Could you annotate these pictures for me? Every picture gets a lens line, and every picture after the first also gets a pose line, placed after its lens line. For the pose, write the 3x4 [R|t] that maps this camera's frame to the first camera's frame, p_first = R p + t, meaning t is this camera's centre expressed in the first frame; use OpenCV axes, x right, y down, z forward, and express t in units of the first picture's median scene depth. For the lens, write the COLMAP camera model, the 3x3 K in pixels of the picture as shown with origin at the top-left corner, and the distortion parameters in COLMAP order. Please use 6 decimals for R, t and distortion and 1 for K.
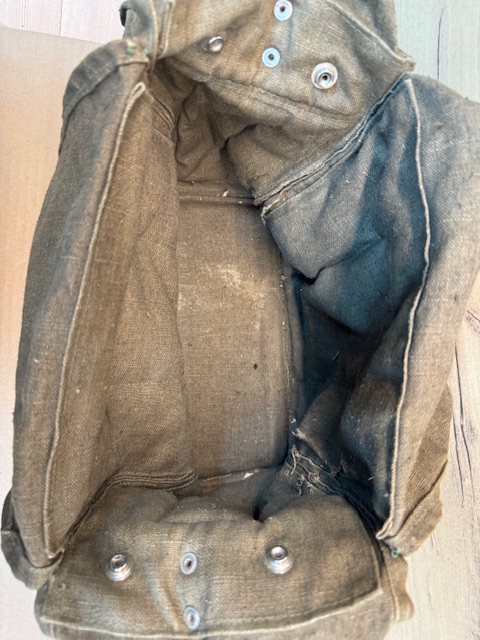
lens RADIAL K [[482.9, 0, 238.3], [0, 482.9, 320.7], [0, 0, 1]] dist [-0.005453, -0.029478]
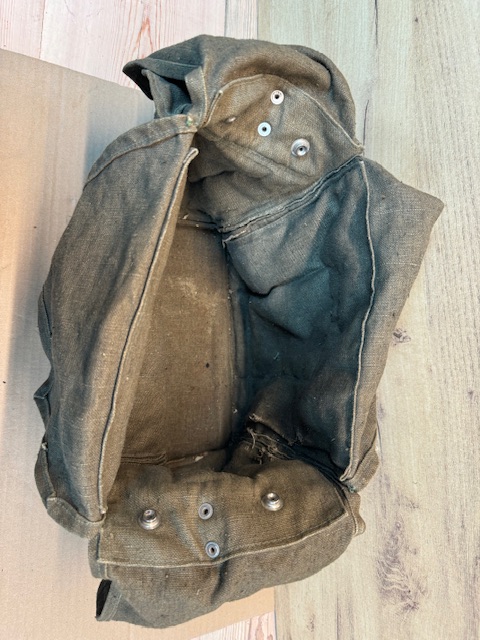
lens RADIAL K [[482.9, 0, 239.2], [0, 482.9, 322.3], [0, 0, 1]] dist [-0.005453, -0.029478]
pose [[0.962062, 0.026376, 0.271552, -0.374742], [-0.023344, 0.999624, -0.014393, 0.007841], [-0.271830, 0.007508, 0.962316, -0.283635]]
